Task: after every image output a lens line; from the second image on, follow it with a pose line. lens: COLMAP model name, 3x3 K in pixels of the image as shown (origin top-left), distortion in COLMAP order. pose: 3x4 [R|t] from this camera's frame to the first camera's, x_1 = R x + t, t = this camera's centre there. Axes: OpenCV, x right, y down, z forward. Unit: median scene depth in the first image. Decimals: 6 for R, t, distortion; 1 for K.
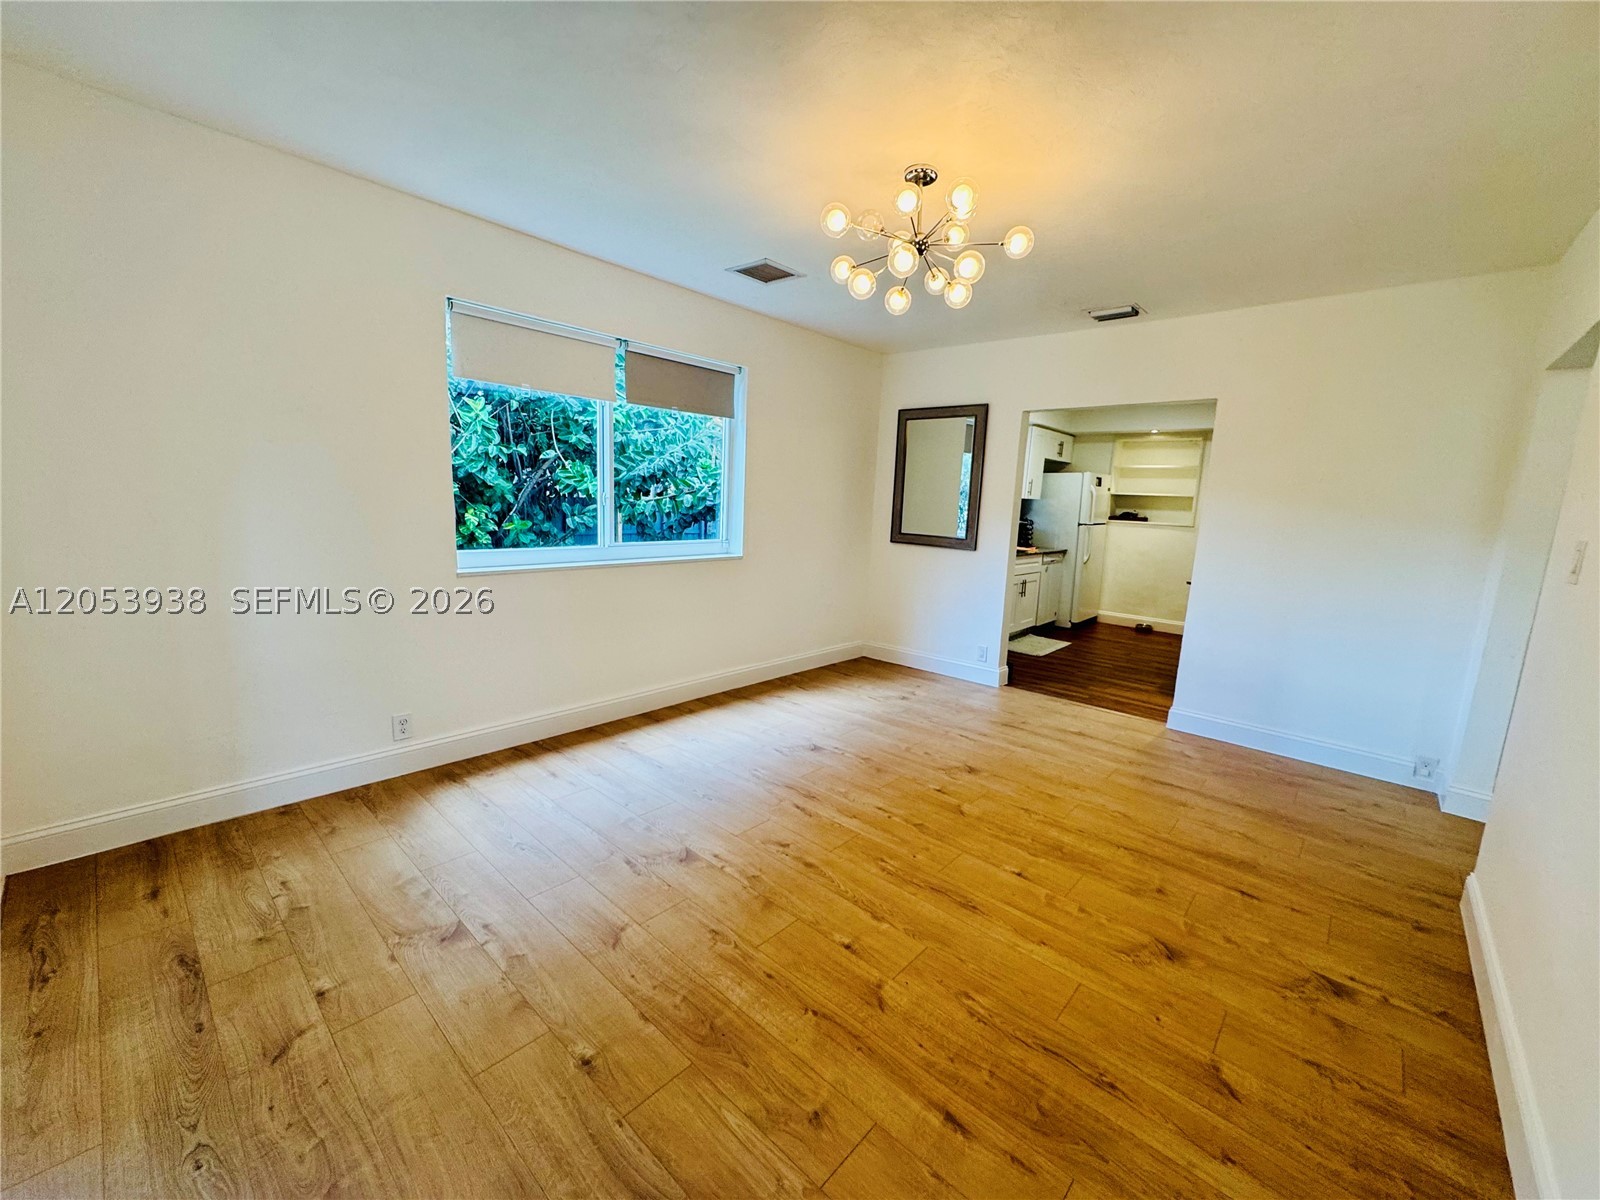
lens RADIAL K [[639.4, 0, 801.7], [0, 639.4, 599.5], [0, 0, 1]] dist [-0.003946, 0.000287]
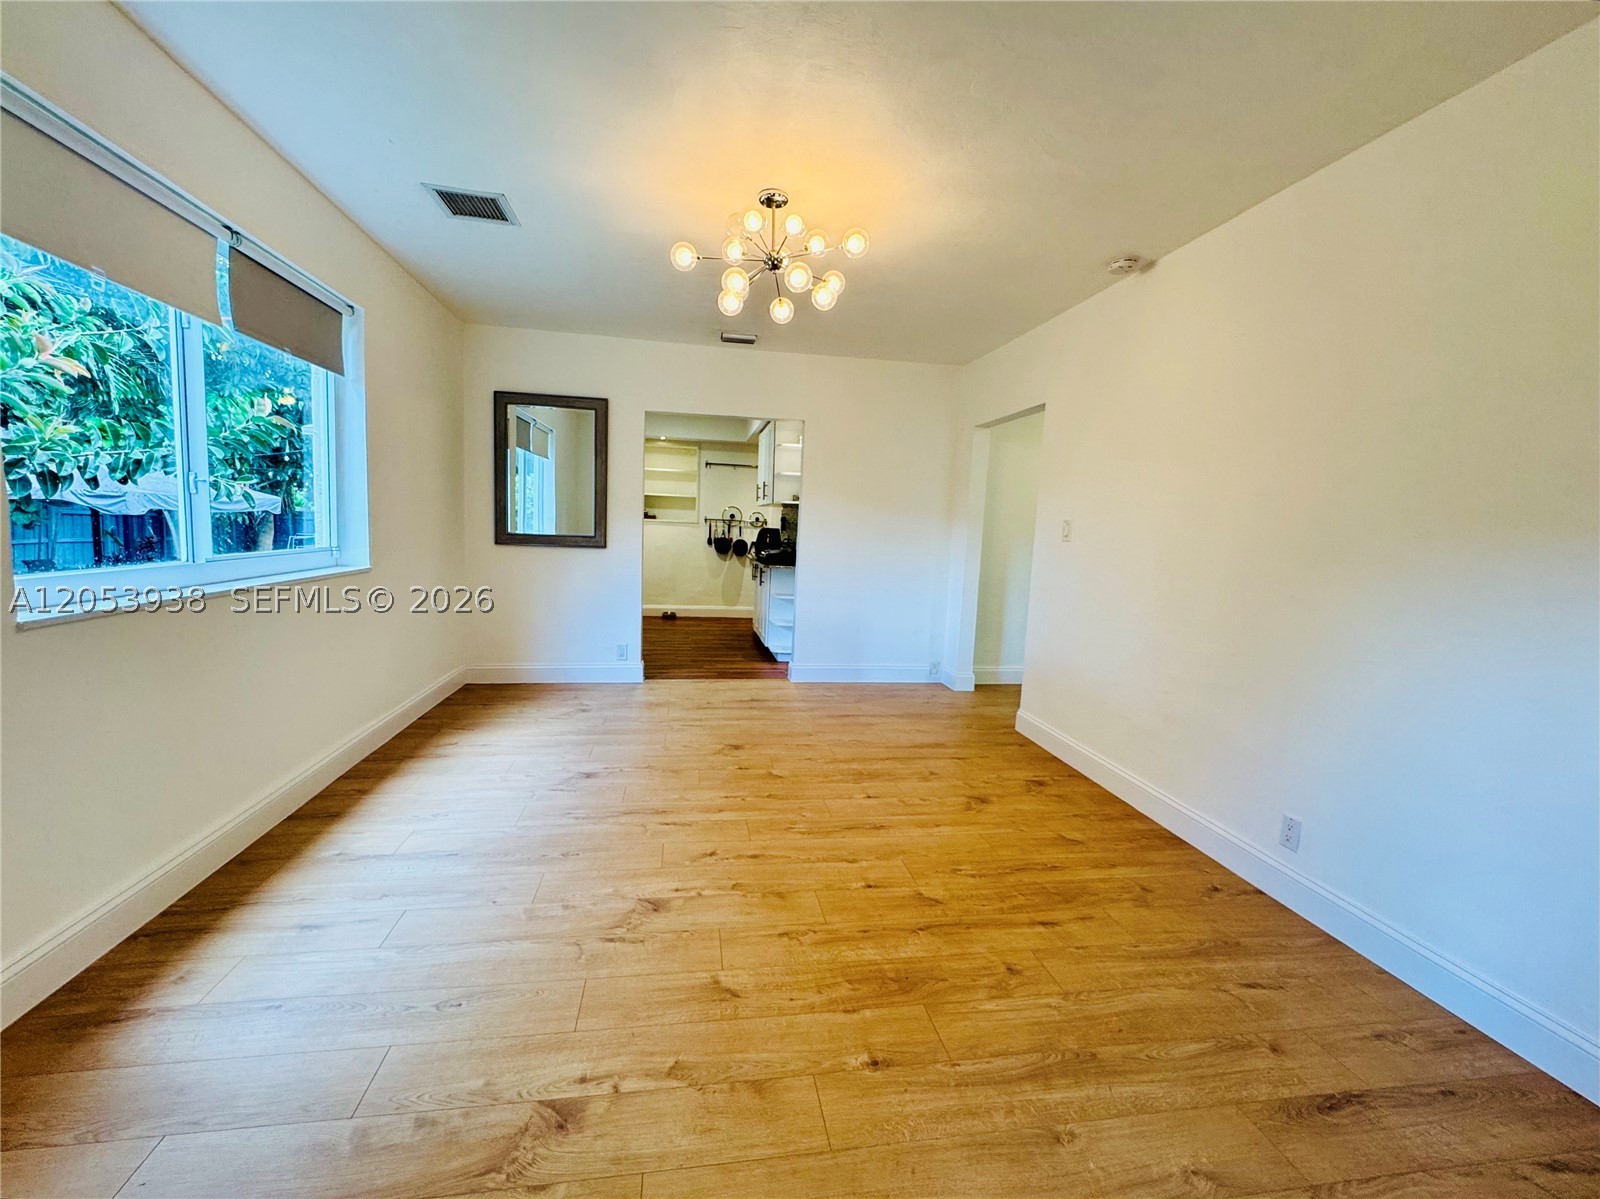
lens RADIAL K [[681.3, 0, 801.9], [0, 681.3, 597.8], [0, 0, 1]] dist [-0.003250, 0.000042]
pose [[0.617783, -0.098997, 0.780092, -0.526550], [0.110232, 0.993151, 0.038738, -0.012941], [-0.778584, 0.062059, 0.624464, 0.183579]]
